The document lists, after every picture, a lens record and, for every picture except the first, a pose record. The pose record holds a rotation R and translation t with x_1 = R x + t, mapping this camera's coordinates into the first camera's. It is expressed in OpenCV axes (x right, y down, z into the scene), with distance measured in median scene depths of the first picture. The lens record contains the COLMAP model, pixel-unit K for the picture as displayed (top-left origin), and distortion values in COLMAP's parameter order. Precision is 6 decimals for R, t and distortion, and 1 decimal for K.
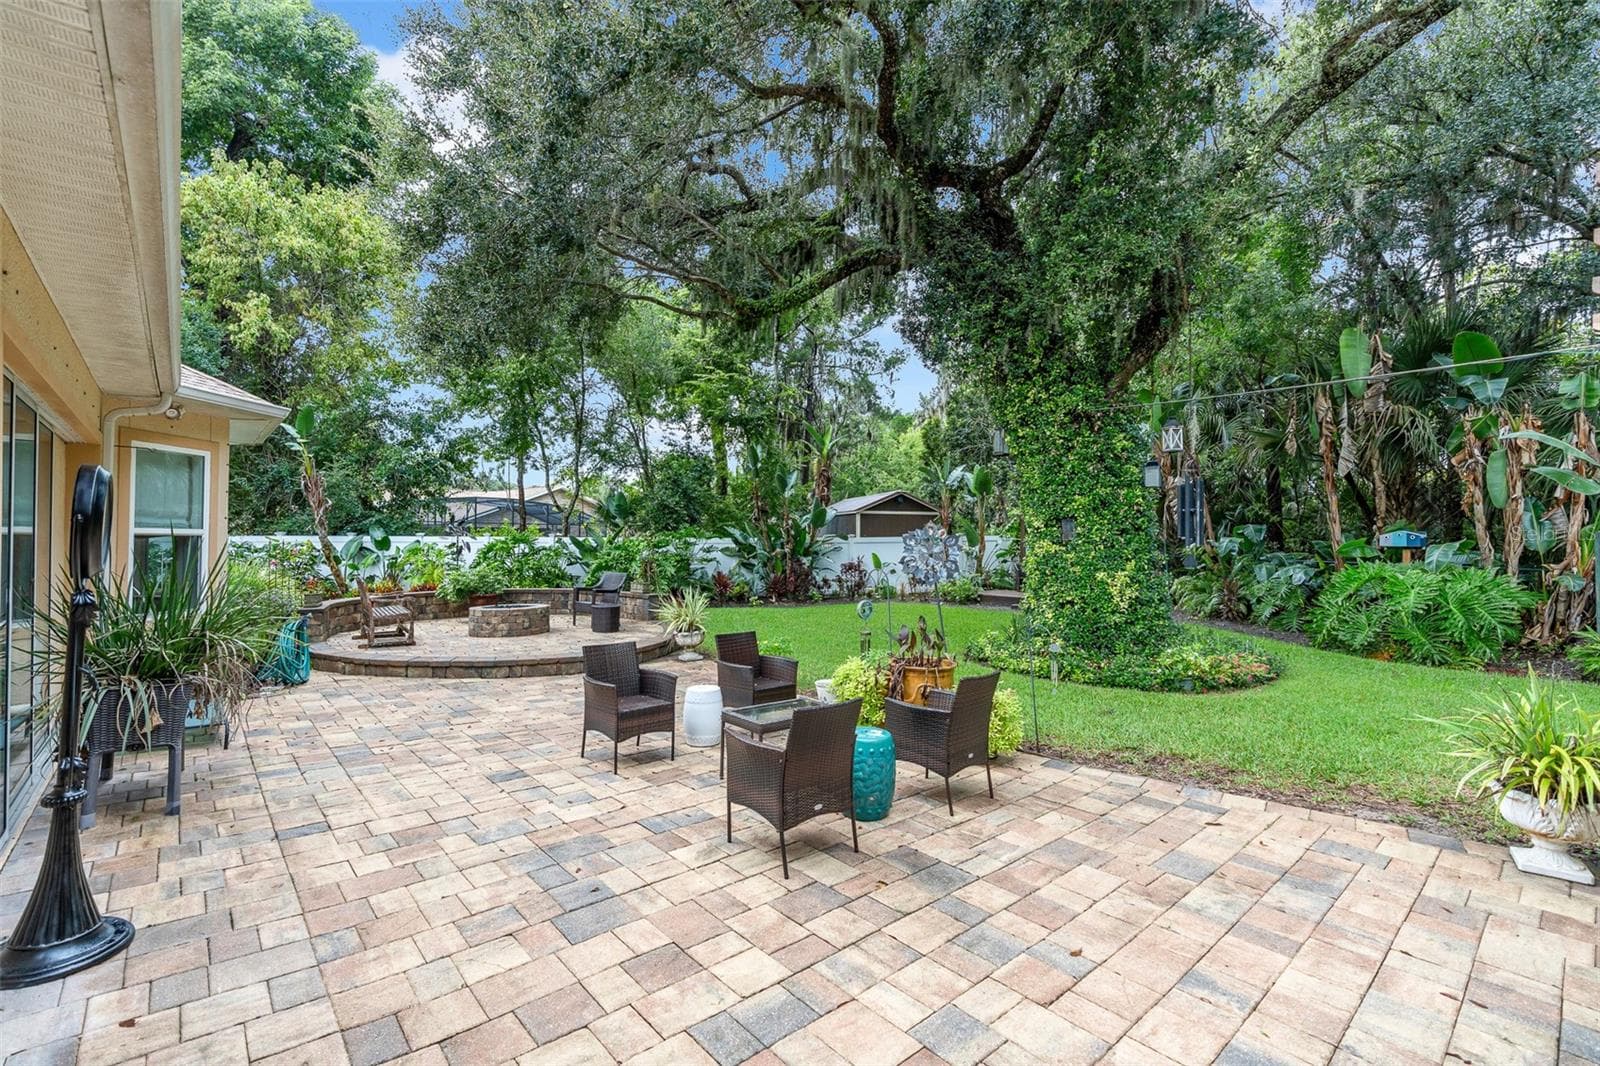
lens RADIAL K [[701.7, 0, 799.2], [0, 701.7, 537.7], [0, 0, 1]] dist [-0.000312, 0.000010]
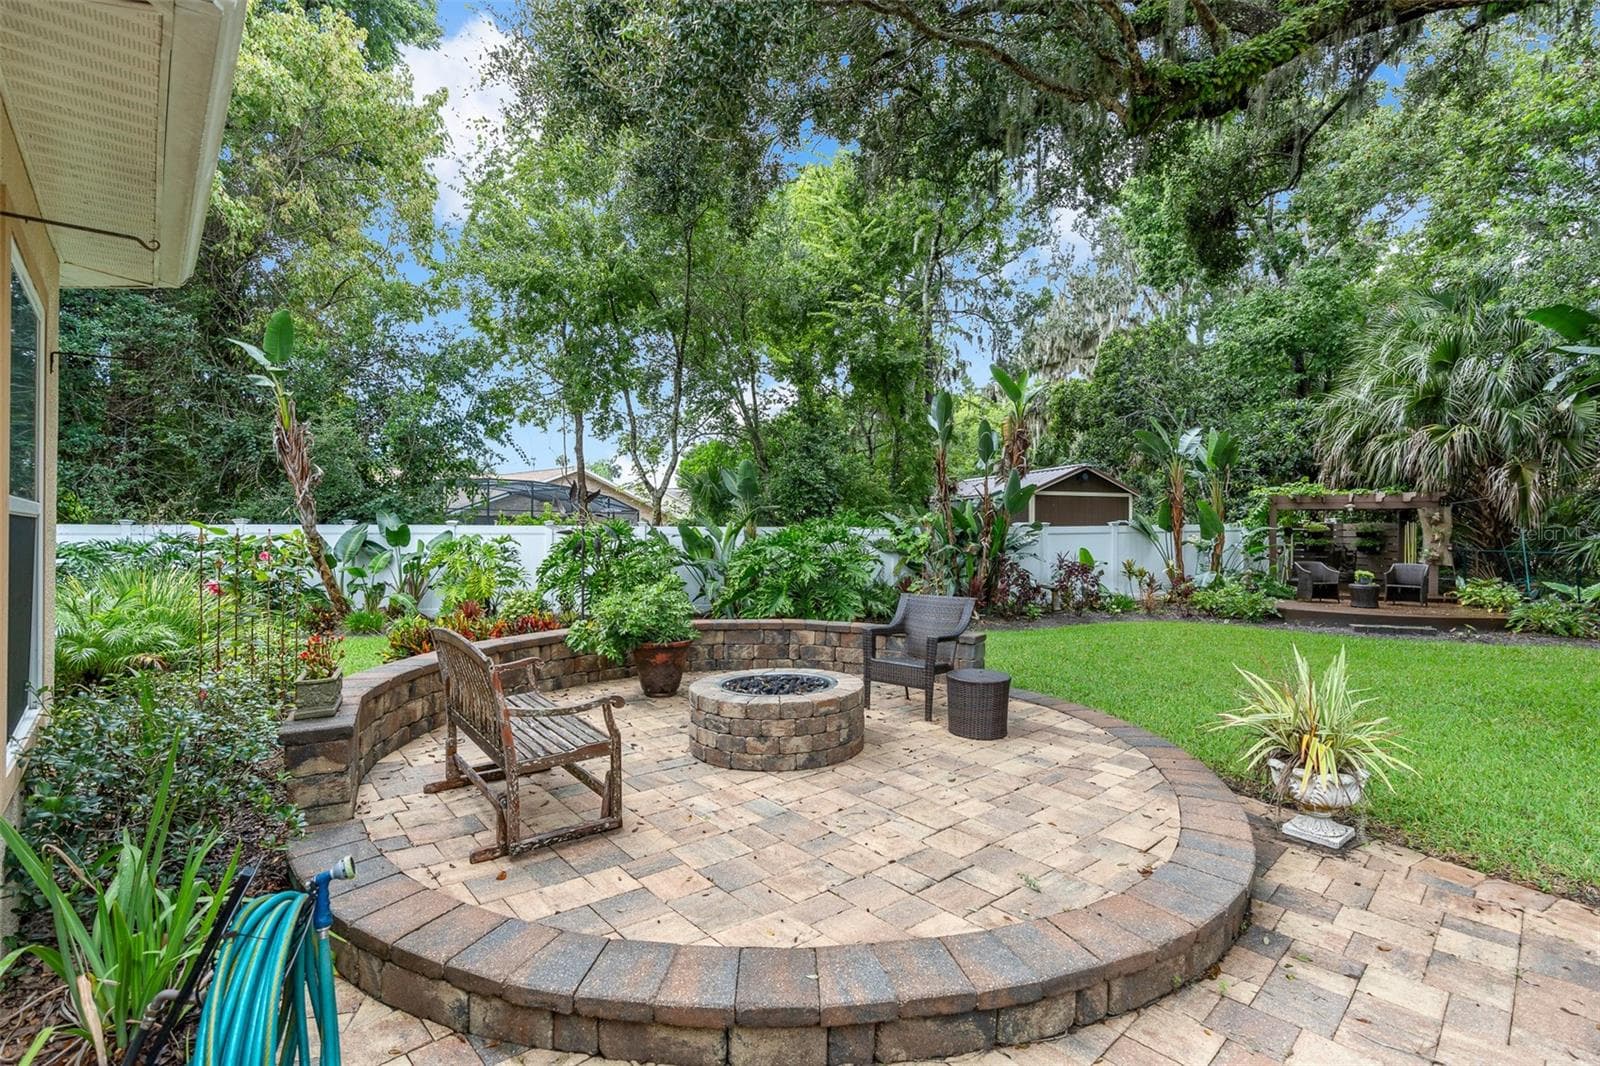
lens RADIAL K [[698.9, 0, 800.3], [0, 698.9, 537.7], [0, 0, 1]] dist [-0.002066, -0.000140]
pose [[0.999456, -0.001379, 0.032963, -0.230190], [0.000954, 0.999916, 0.012905, 0.001627], [-0.032978, -0.012867, 0.999373, 0.318929]]
